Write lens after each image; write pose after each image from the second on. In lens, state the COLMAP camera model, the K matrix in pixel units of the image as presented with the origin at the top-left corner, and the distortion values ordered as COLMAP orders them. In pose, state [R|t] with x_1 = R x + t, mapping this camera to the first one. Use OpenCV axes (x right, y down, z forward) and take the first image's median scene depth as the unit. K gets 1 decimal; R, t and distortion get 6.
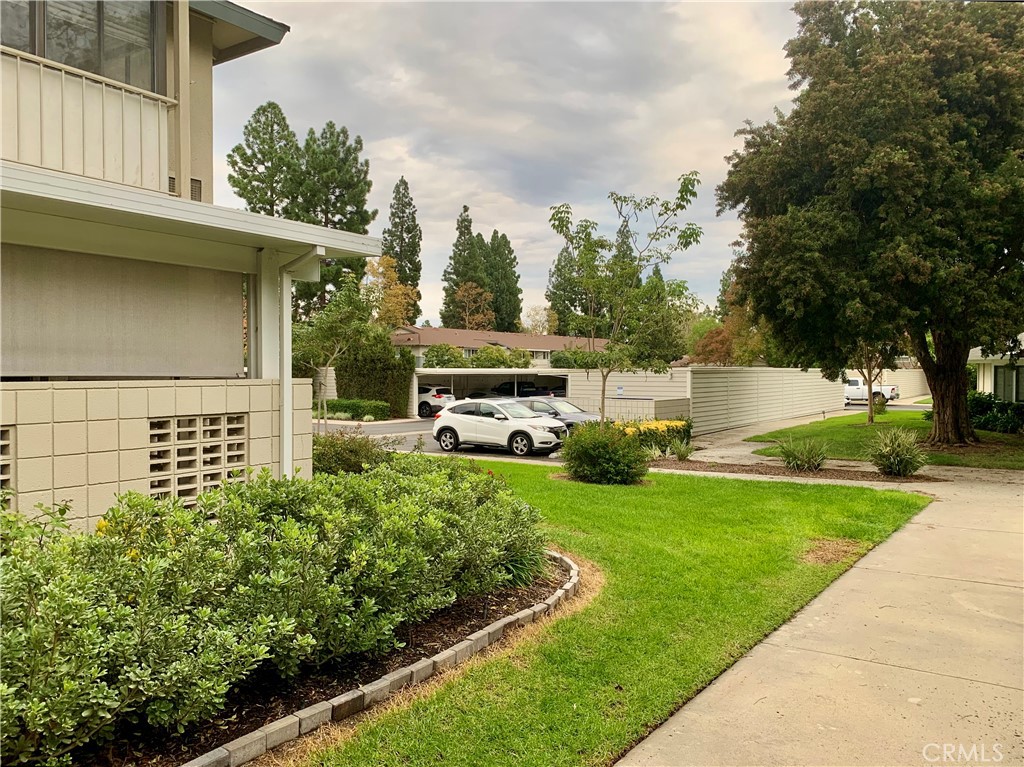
lens RADIAL K [[782.7, 0, 519.8], [0, 782.7, 369.2], [0, 0, 1]] dist [0.033372, -0.053080]
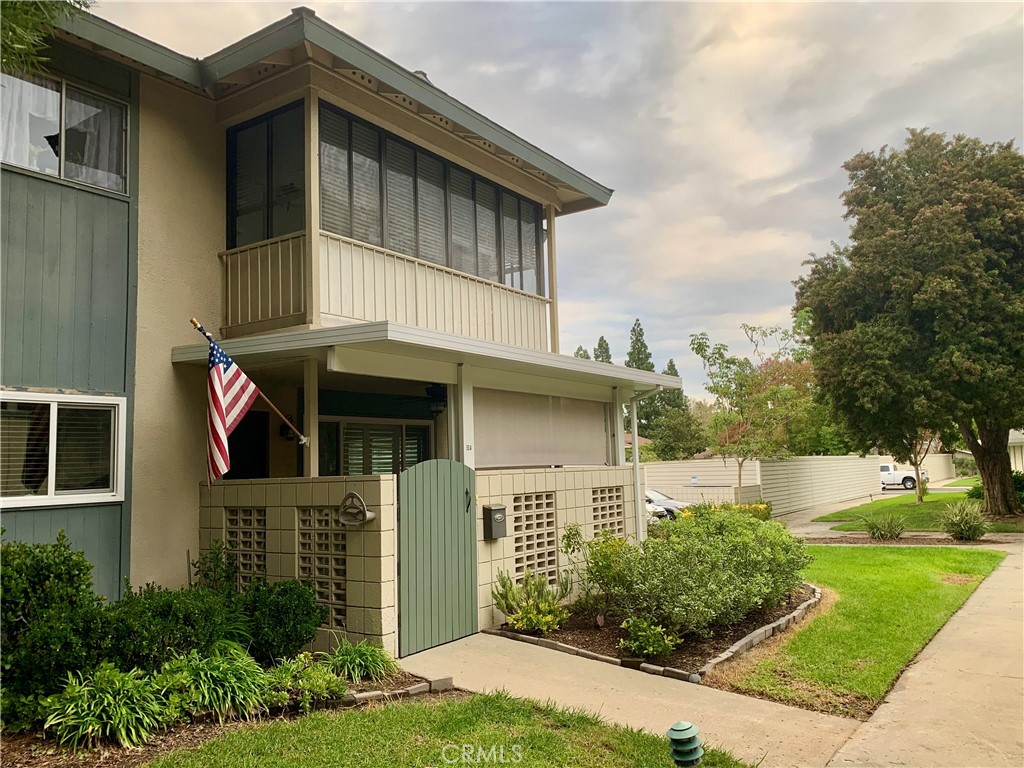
lens RADIAL K [[782.7, 0, 519.8], [0, 782.7, 369.7], [0, 0, 1]] dist [0.033372, -0.053080]
pose [[0.999505, -0.030975, -0.005421, -0.197754], [0.030070, 0.991901, -0.123399, 0.003601], [0.009199, 0.123175, 0.992342, -0.243229]]
